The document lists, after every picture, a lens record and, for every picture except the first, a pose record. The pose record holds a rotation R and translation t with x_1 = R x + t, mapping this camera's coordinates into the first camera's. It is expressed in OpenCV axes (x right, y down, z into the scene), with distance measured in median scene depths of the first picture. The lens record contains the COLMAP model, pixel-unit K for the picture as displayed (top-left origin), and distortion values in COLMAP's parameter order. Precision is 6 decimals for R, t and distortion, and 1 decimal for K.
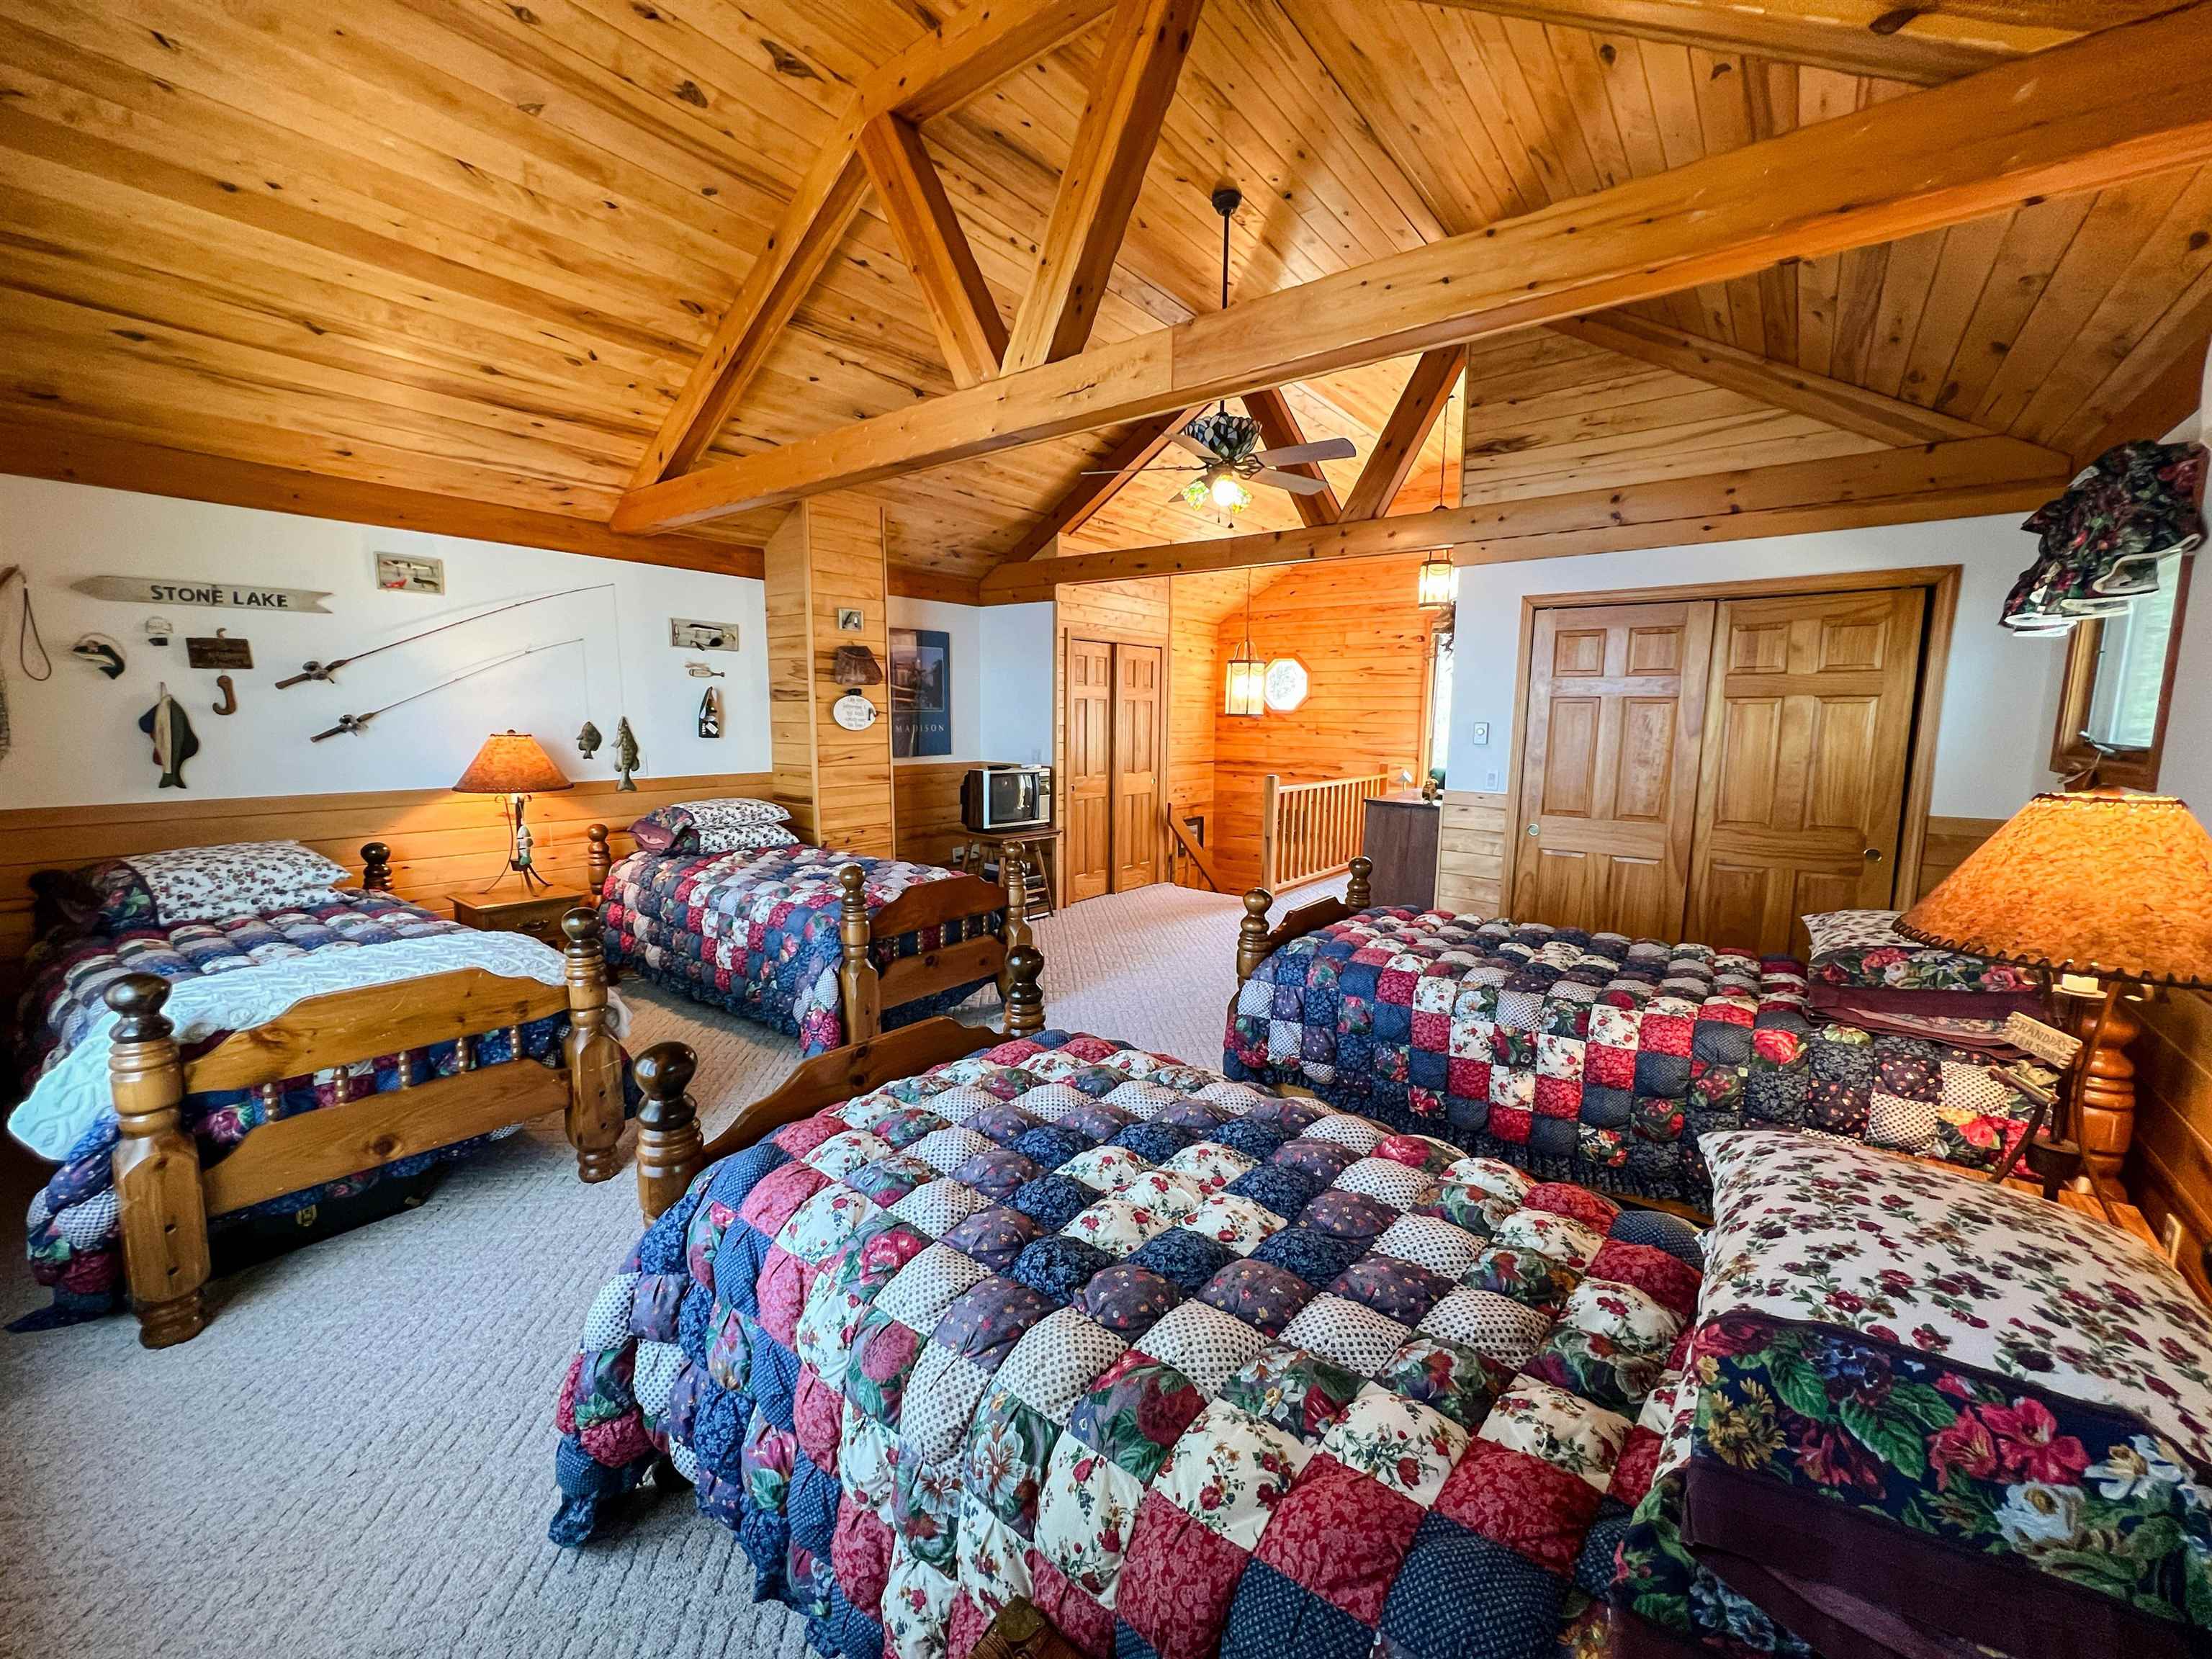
lens RADIAL K [[893.2, 0, 1128.7], [0, 893.2, 822.2], [0, 0, 1]] dist [-0.002818, 0.000730]
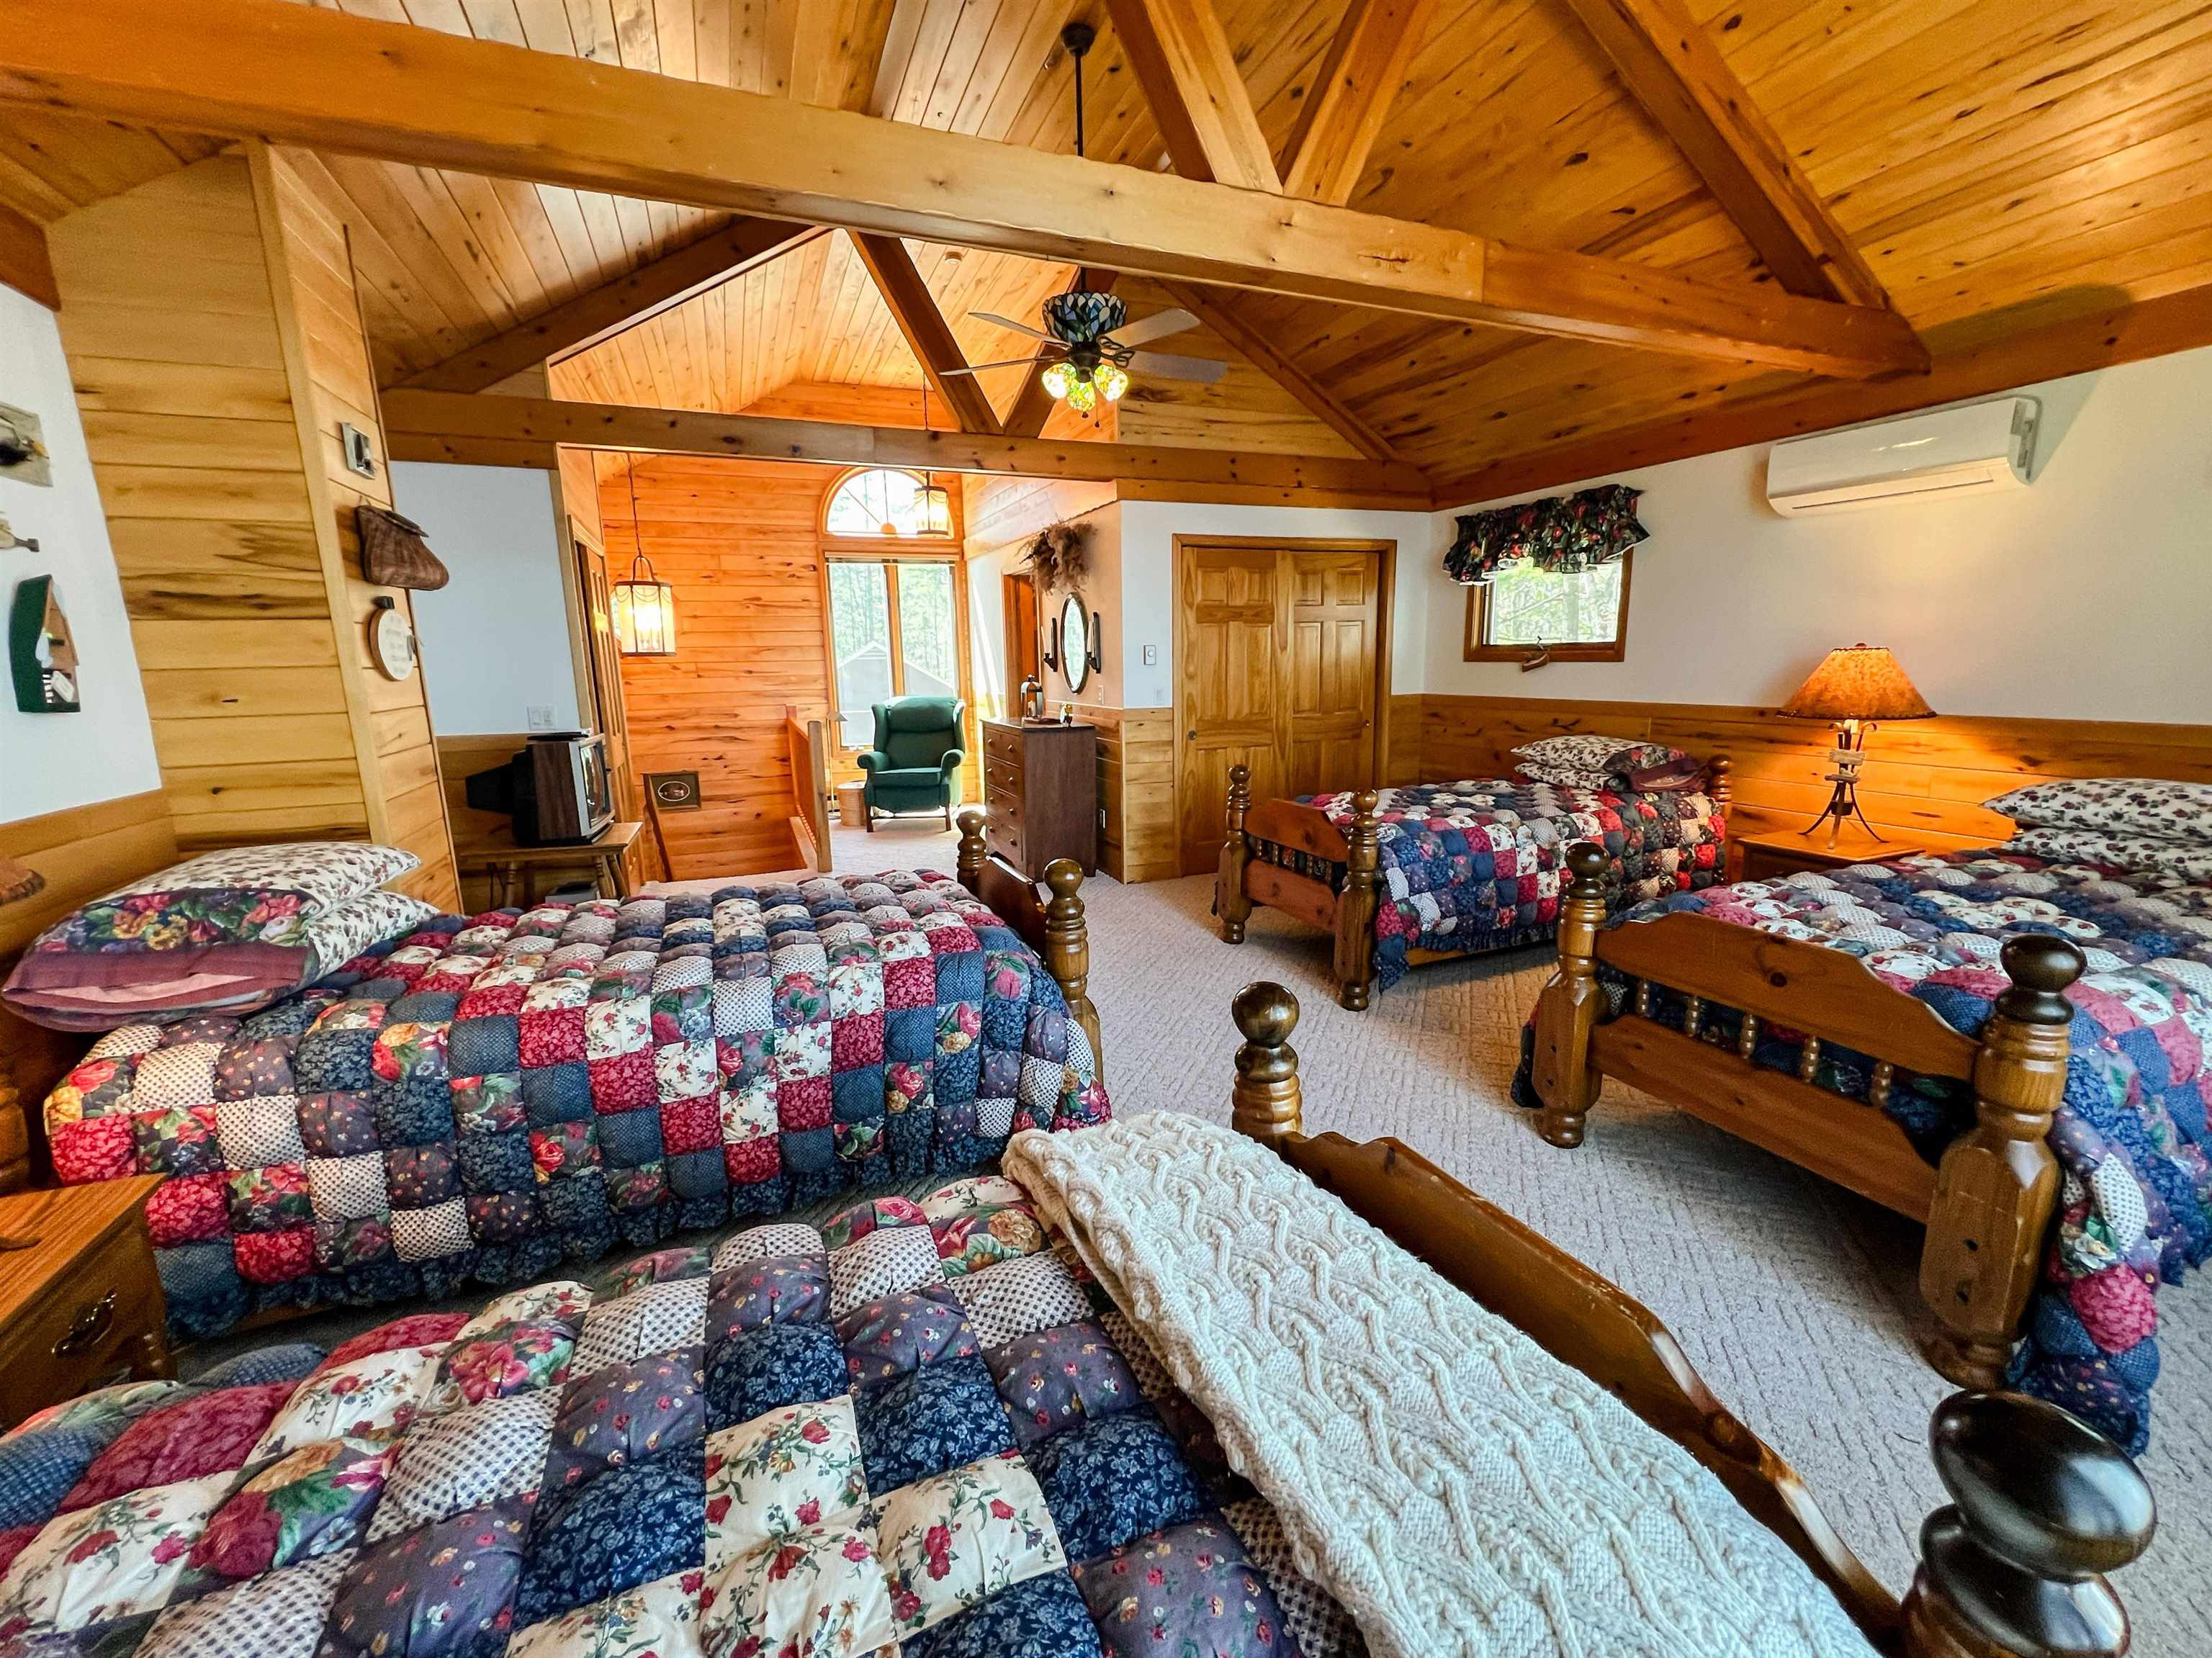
lens RADIAL K [[893.2, 0, 1085.5], [0, 893.2, 831.8], [0, 0, 1]] dist [-0.002818, 0.000730]
pose [[0.512680, -0.184388, 0.838547, -0.432478], [0.128979, 0.982124, 0.137103, -0.030495], [-0.848837, 0.037865, 0.527297, 0.325987]]
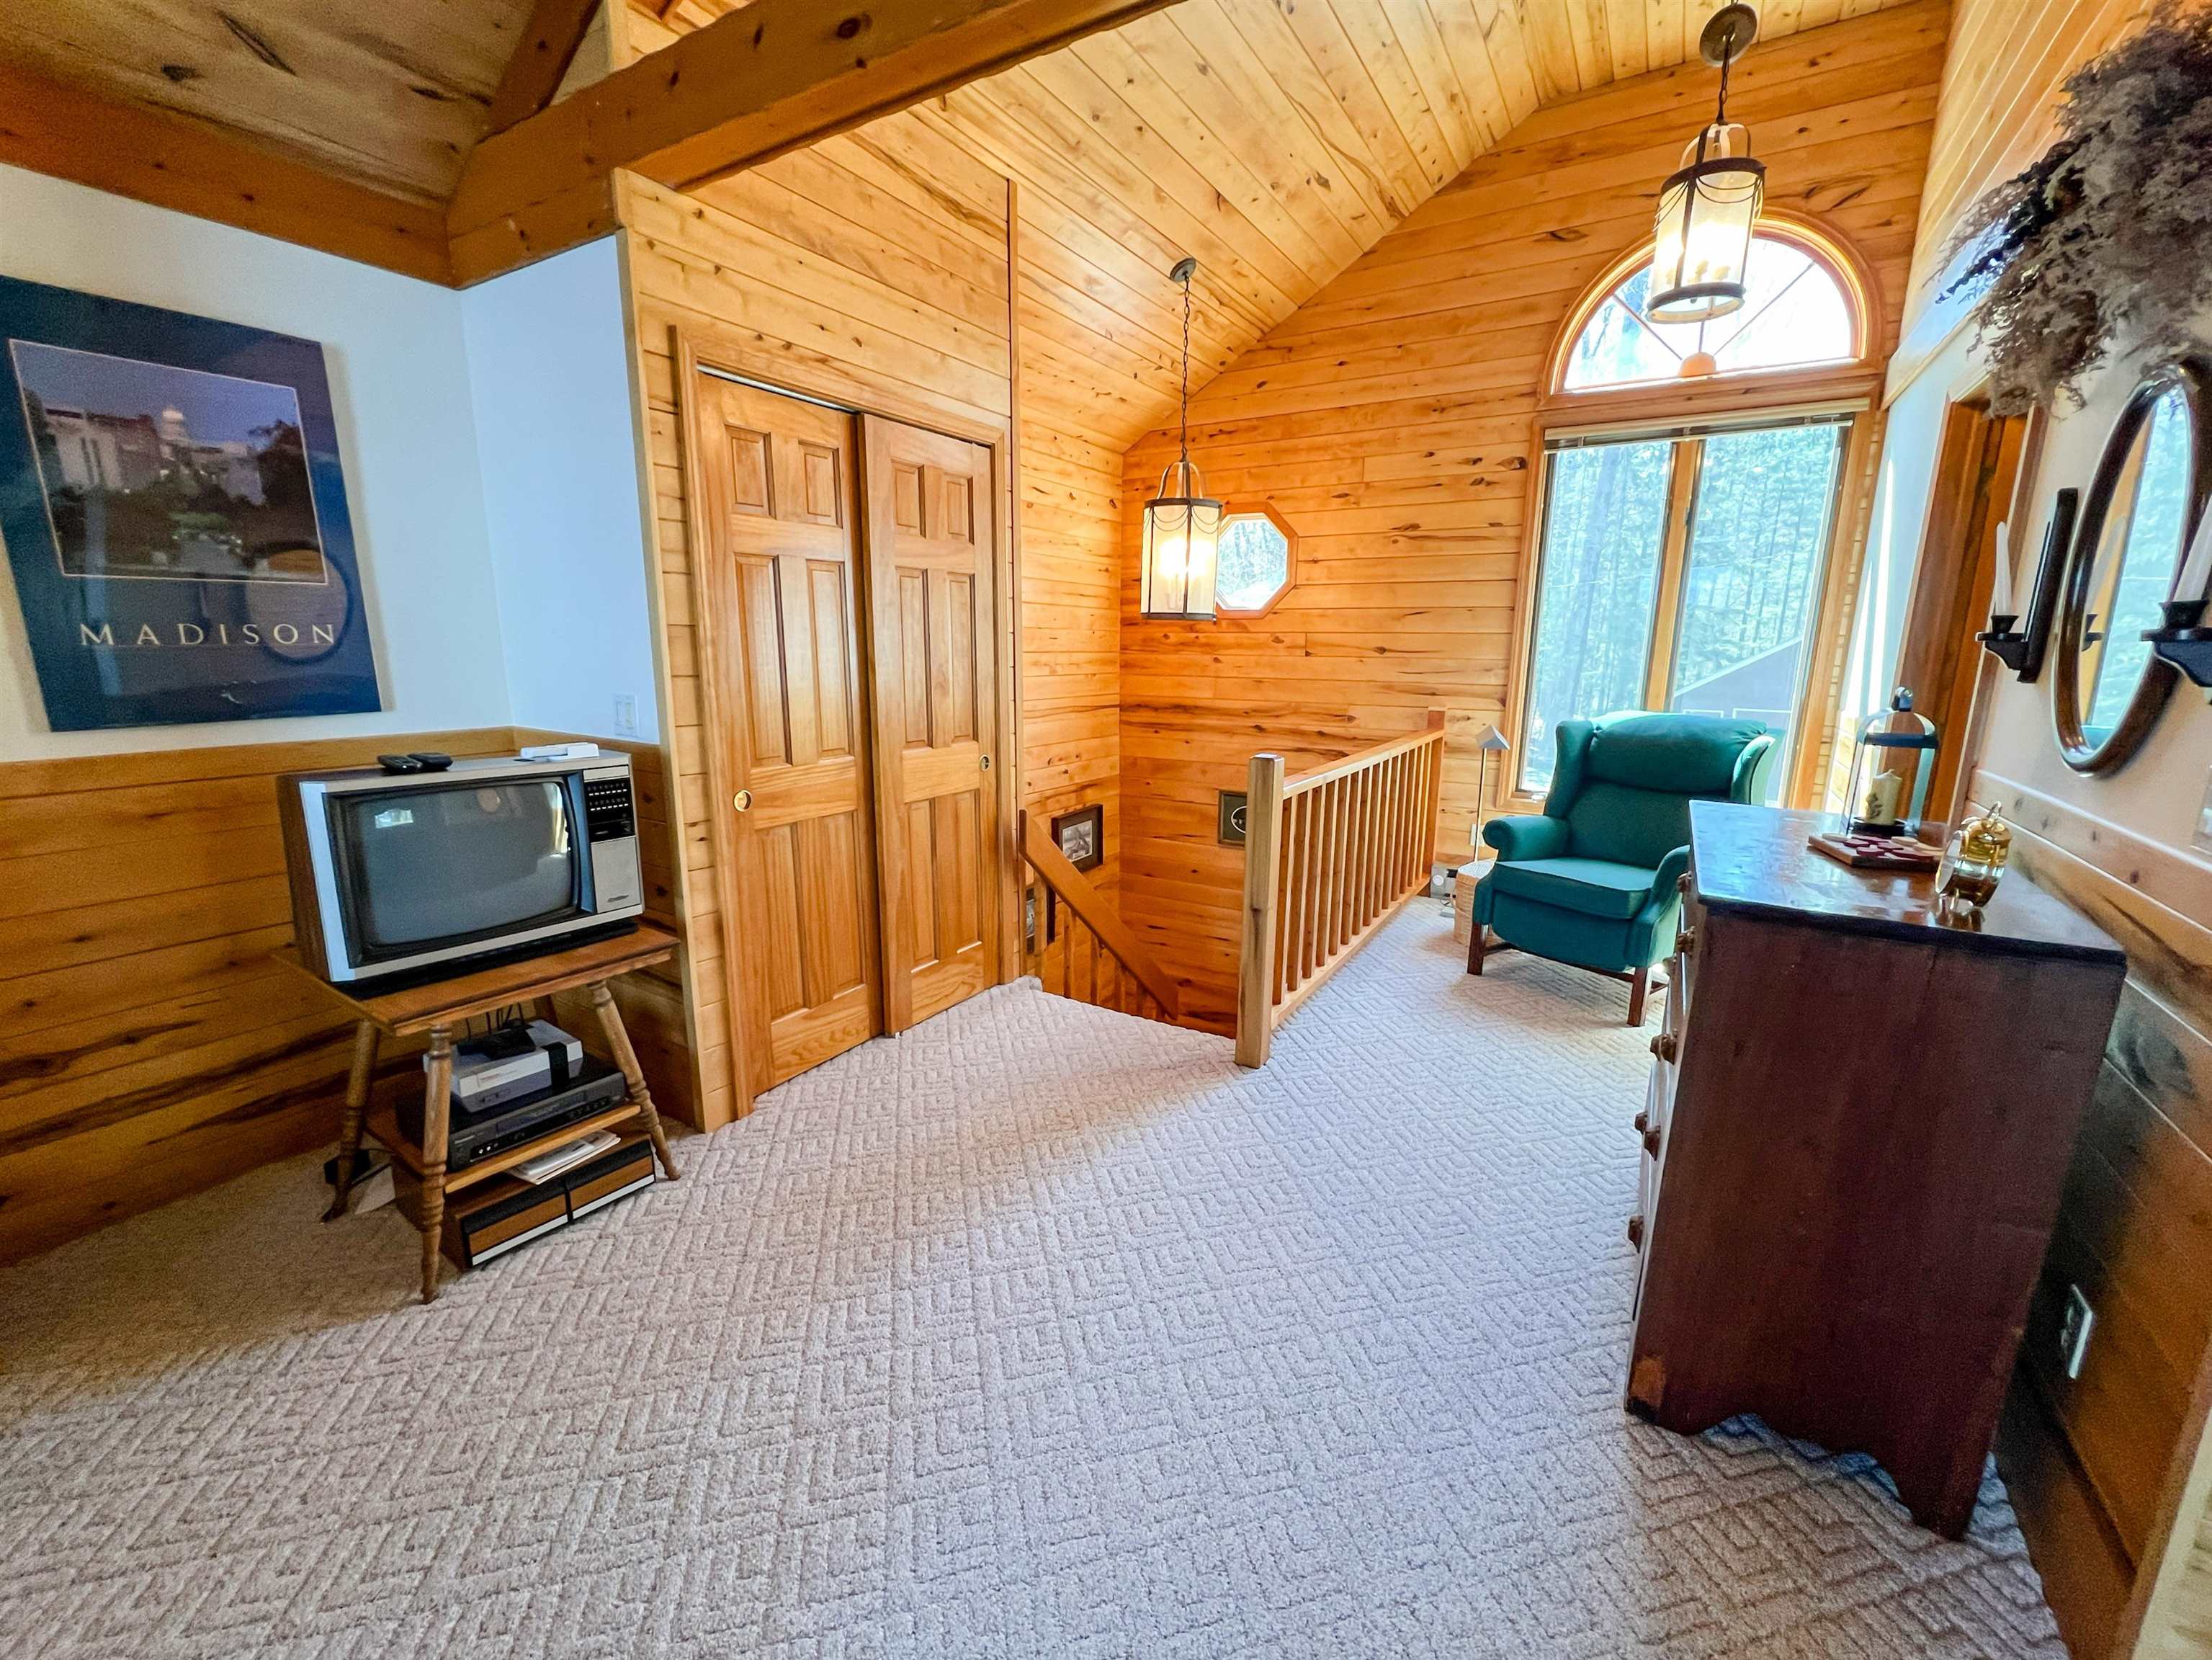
lens RADIAL K [[893.4, 0, 1130.0], [0, 893.4, 832.4], [0, 0, 1]] dist [-0.002818, 0.000730]
pose [[0.993975, -0.024114, 0.106919, 0.054715], [0.014222, 0.995627, 0.092331, -0.054351], [-0.108678, -0.090255, 0.989971, 0.593112]]
